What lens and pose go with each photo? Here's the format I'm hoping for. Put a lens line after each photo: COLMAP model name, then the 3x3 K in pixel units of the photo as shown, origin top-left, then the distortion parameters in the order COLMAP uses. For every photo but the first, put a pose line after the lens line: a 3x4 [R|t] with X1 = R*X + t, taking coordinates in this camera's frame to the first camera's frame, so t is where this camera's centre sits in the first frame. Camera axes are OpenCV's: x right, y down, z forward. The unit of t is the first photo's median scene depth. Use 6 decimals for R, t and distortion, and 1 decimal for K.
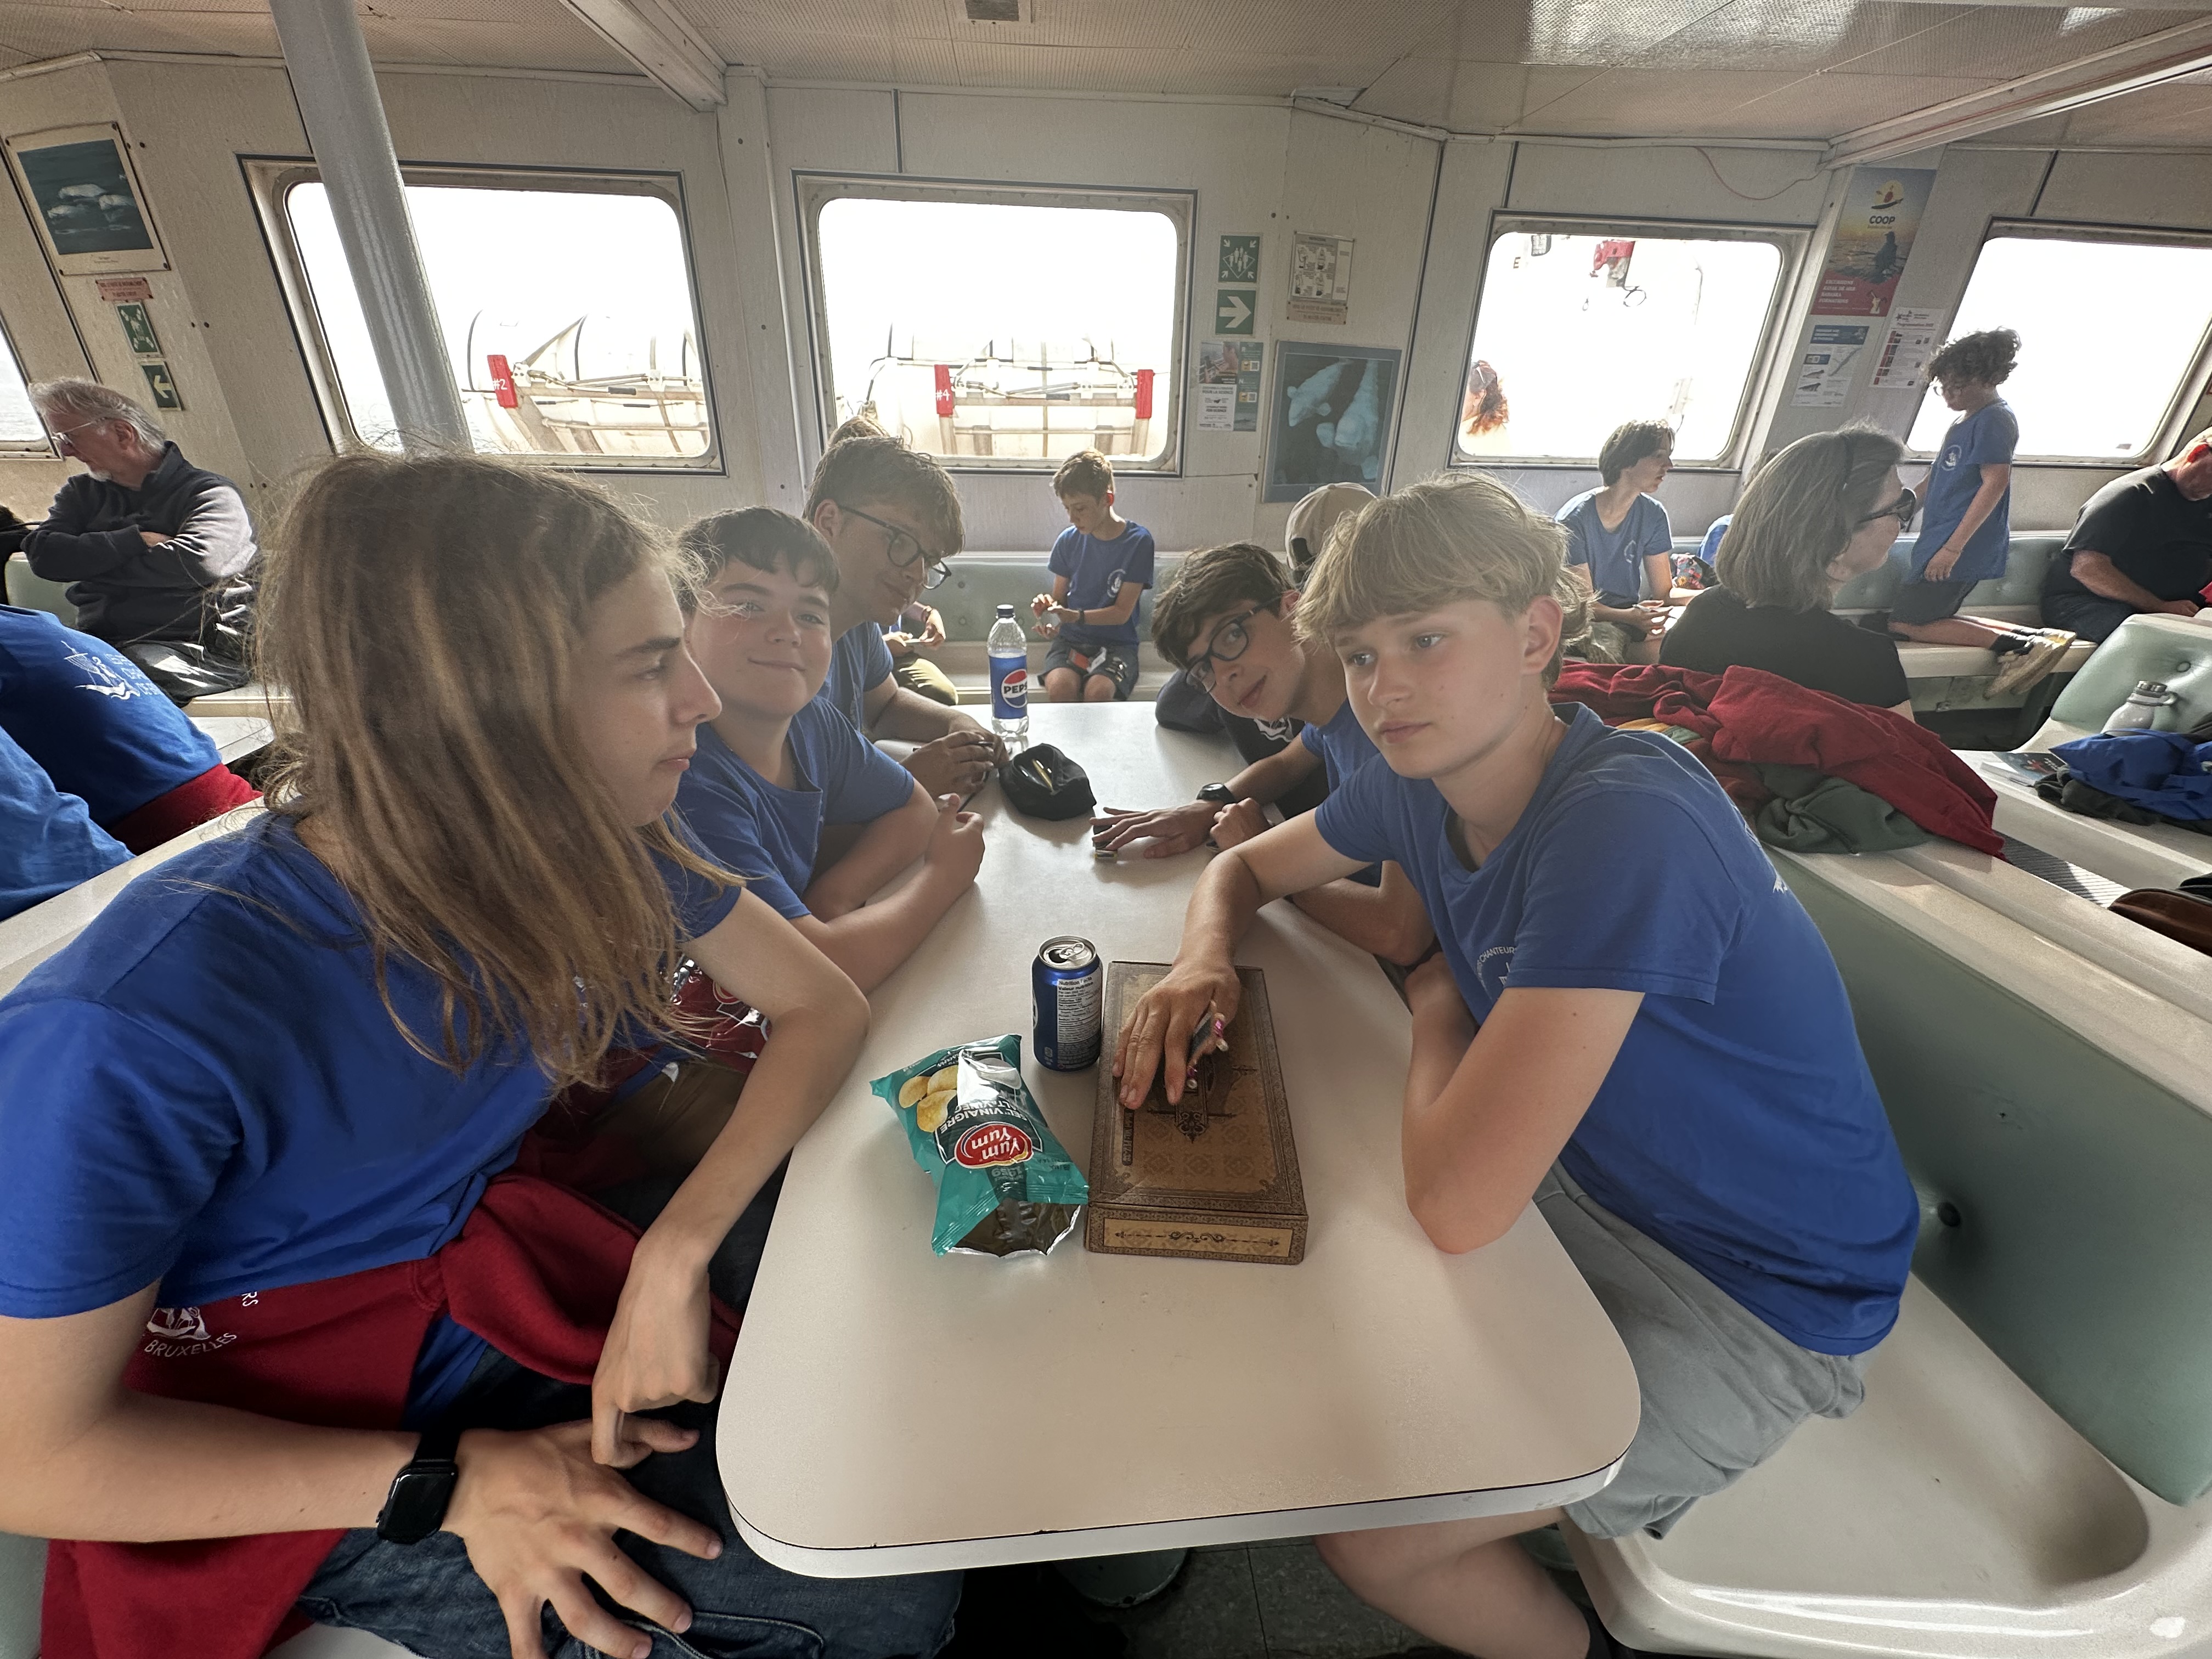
lens RADIAL K [[883.8, 0, 1108.4], [0, 883.8, 825.2], [0, 0, 1]] dist [-0.001768, -0.000168]
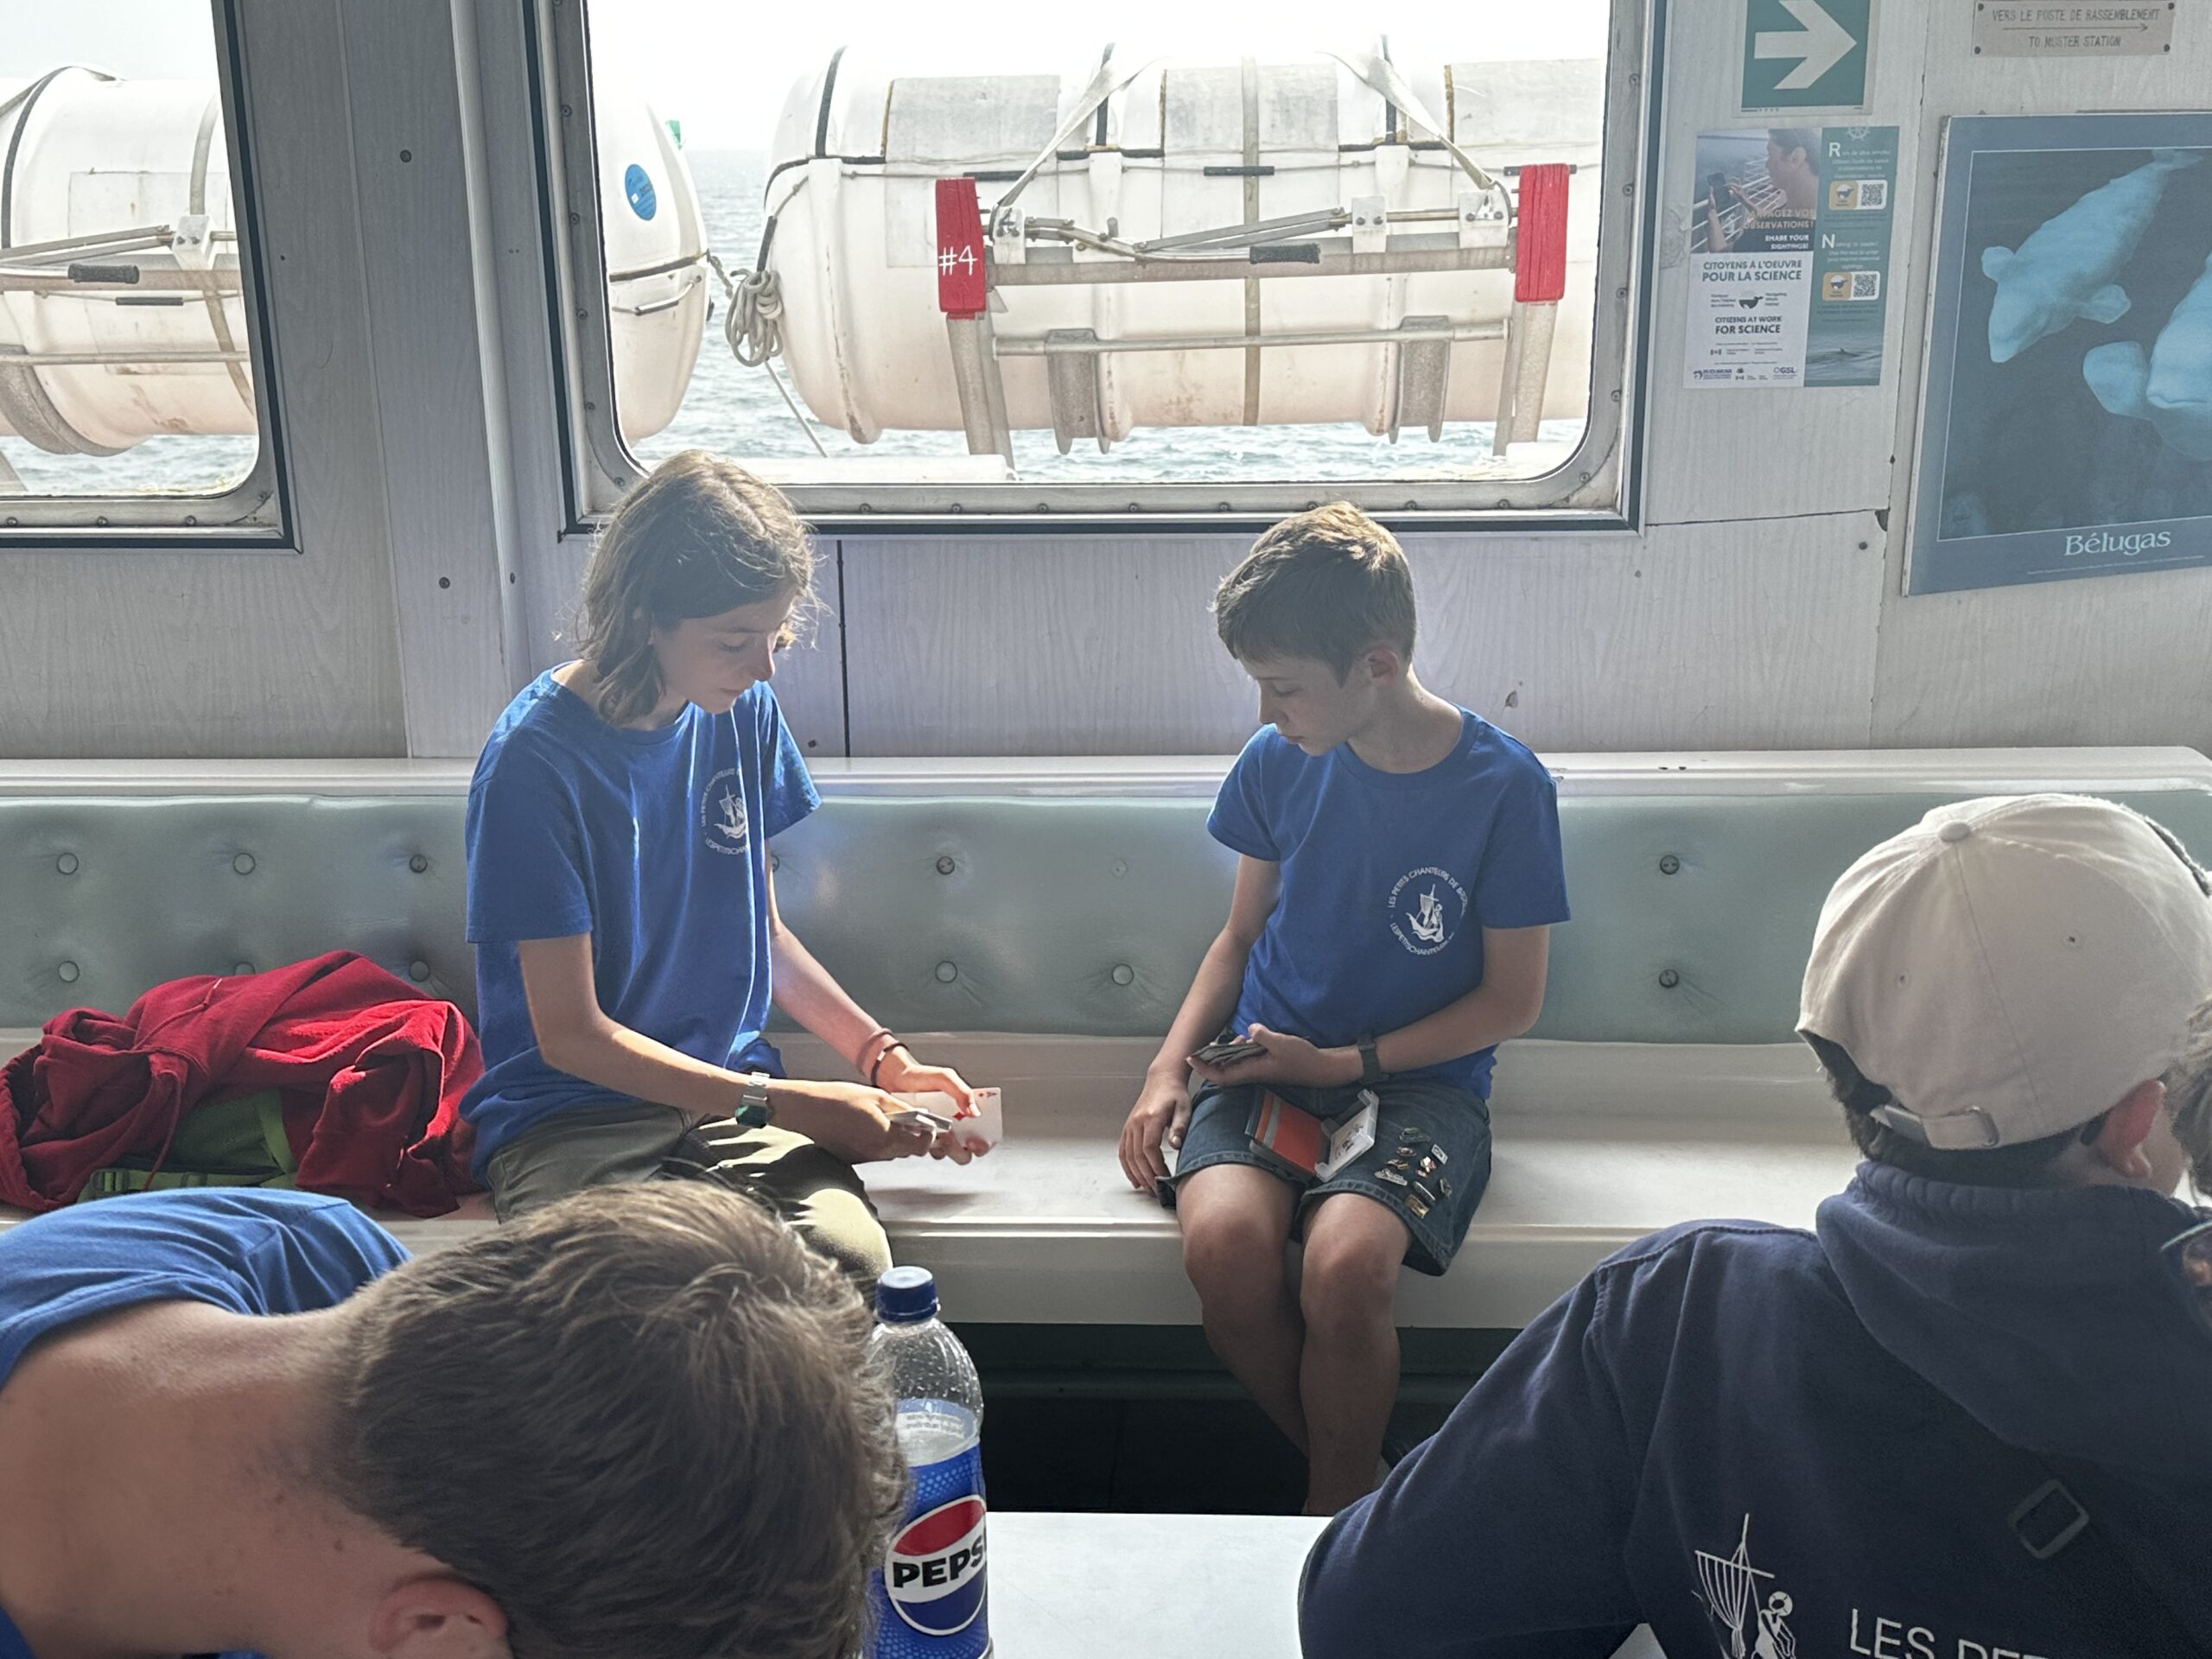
lens RADIAL K [[2431.0, 0, 1107.0], [0, 2431.0, 833.2], [0, 0, 1]] dist [0.063311, 0.000000]
pose [[0.987700, 0.005642, -0.156261, 0.031673], [-0.031668, 0.985856, -0.164576, -0.132016], [0.153122, 0.167500, 0.973908, 0.126740]]
